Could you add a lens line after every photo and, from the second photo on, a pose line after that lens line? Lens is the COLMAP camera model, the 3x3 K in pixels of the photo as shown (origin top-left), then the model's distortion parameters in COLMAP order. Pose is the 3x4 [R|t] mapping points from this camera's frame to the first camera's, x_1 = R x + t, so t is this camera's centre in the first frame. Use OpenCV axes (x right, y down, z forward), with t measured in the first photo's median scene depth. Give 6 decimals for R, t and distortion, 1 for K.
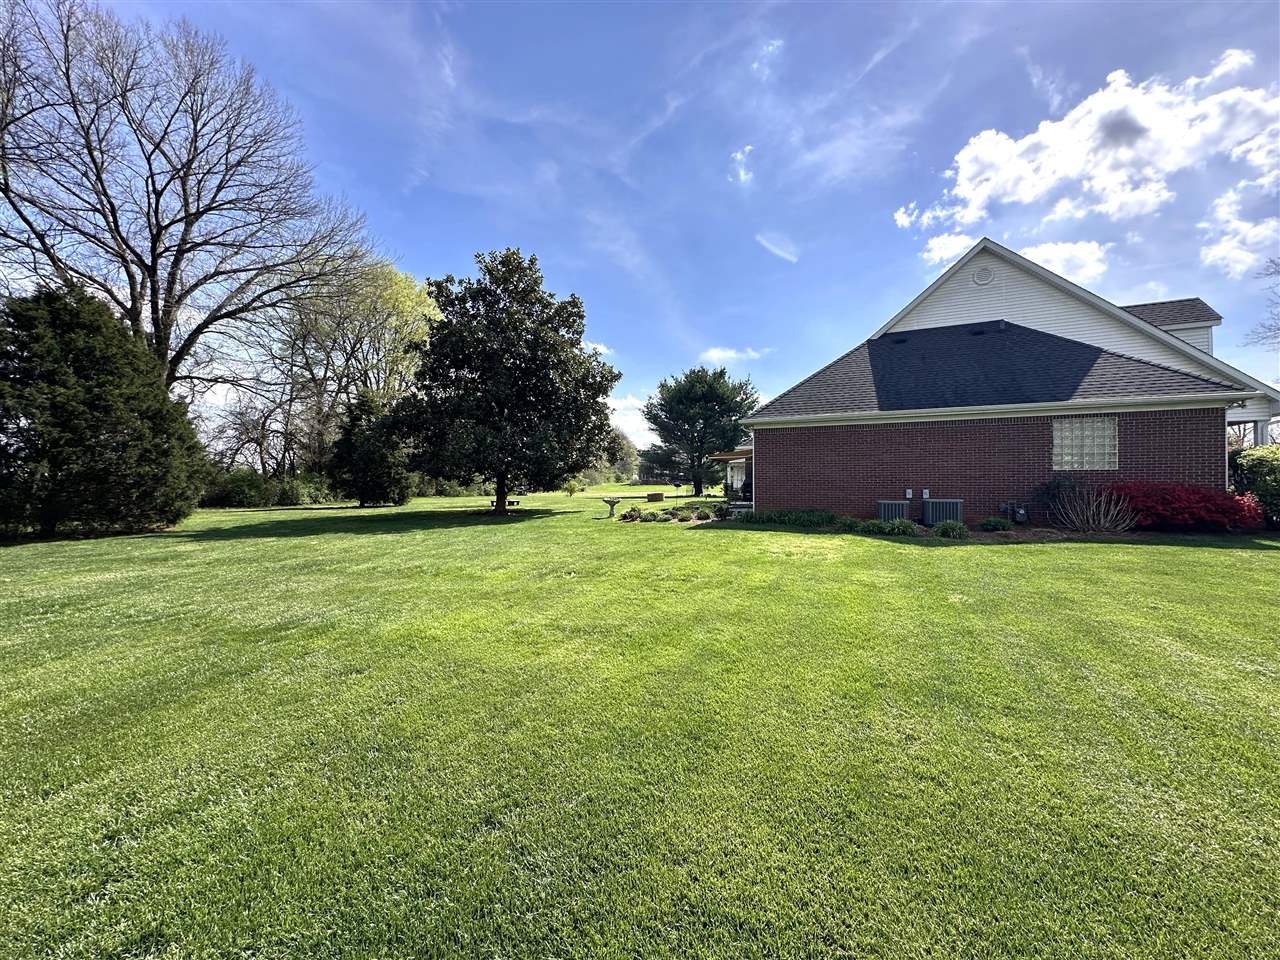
lens RADIAL K [[516.6, 0, 640.0], [0, 516.6, 480.0], [0, 0, 1]] dist [-0.001155, 0.029068]
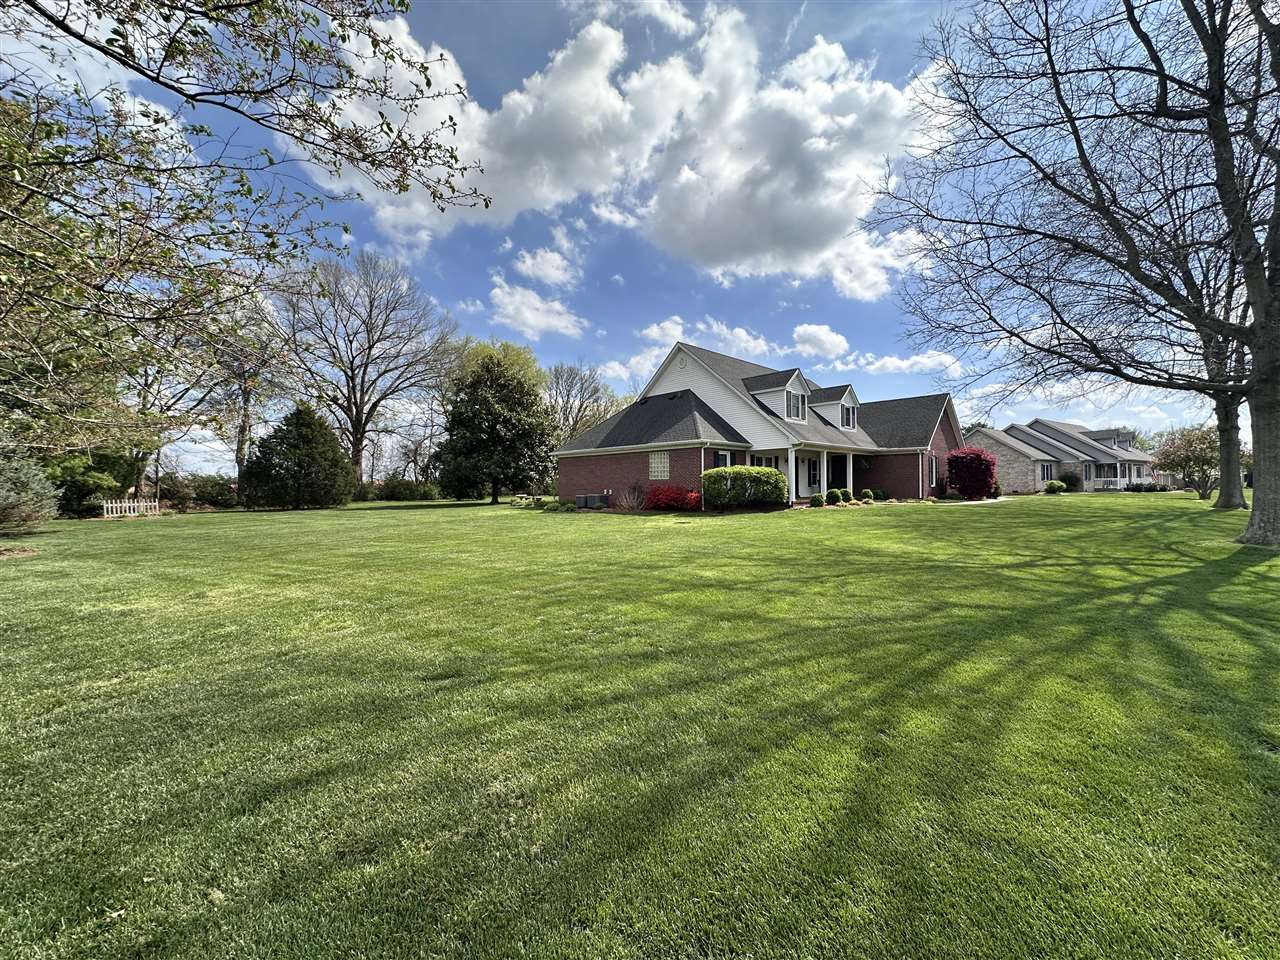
lens RADIAL K [[516.0, 0, 640.0], [0, 516.0, 480.0], [0, 0, 1]] dist [0.001453, -0.000190]
pose [[0.933639, -0.009898, -0.358078, 1.076314], [0.009008, 0.999951, -0.004155, -0.007045], [0.358101, 0.000653, 0.933682, -0.577598]]
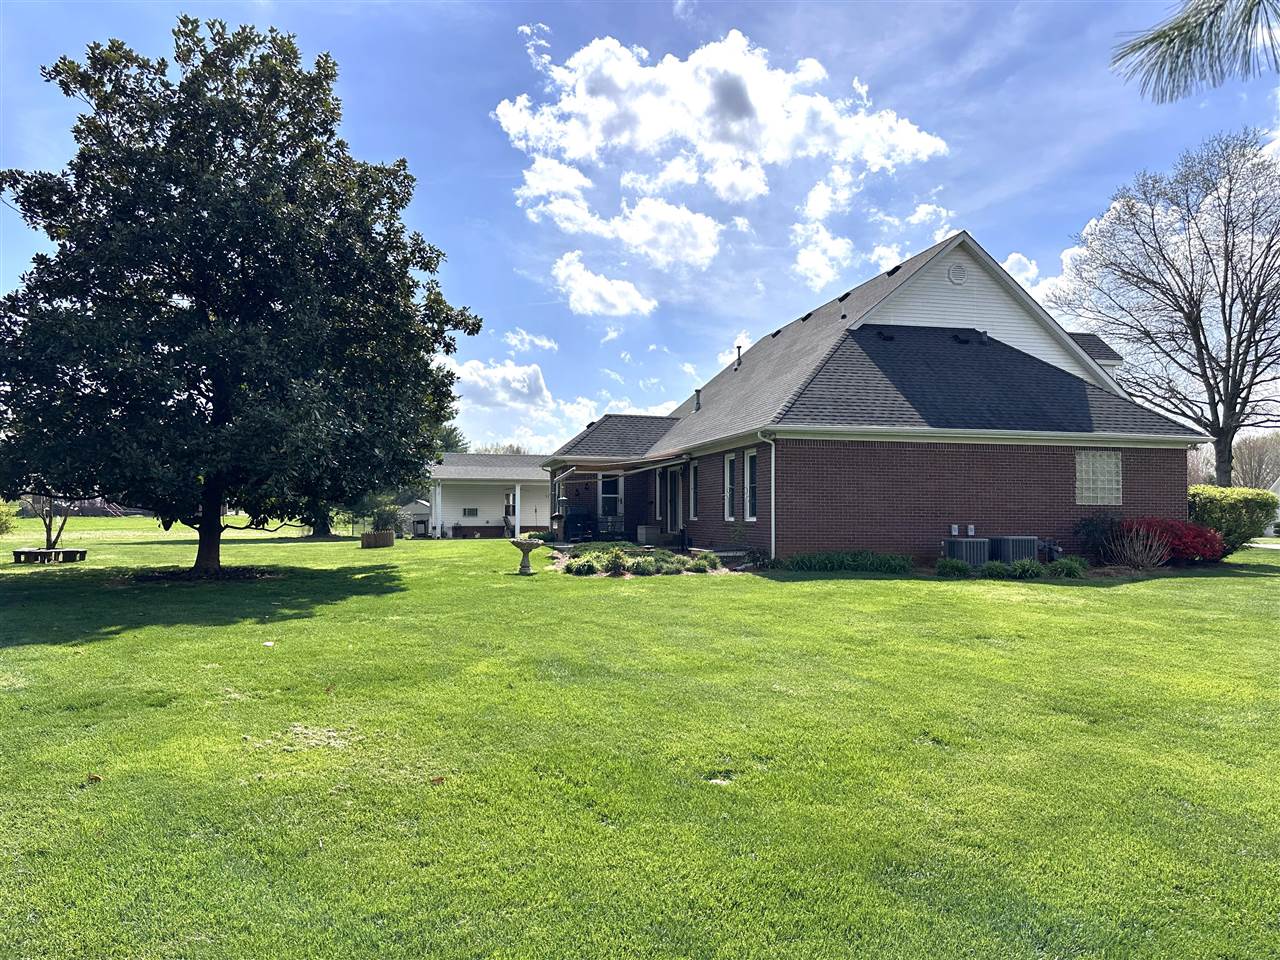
lens RADIAL K [[837.0, 0, 640.0], [0, 837.0, 480.0], [0, 0, 1]] dist [0.079297, 0.000197]
pose [[0.804241, 0.028196, 0.593635, -0.557472], [-0.015055, 0.999520, -0.027078, -0.007409], [-0.594113, 0.012840, 0.804279, 0.179435]]
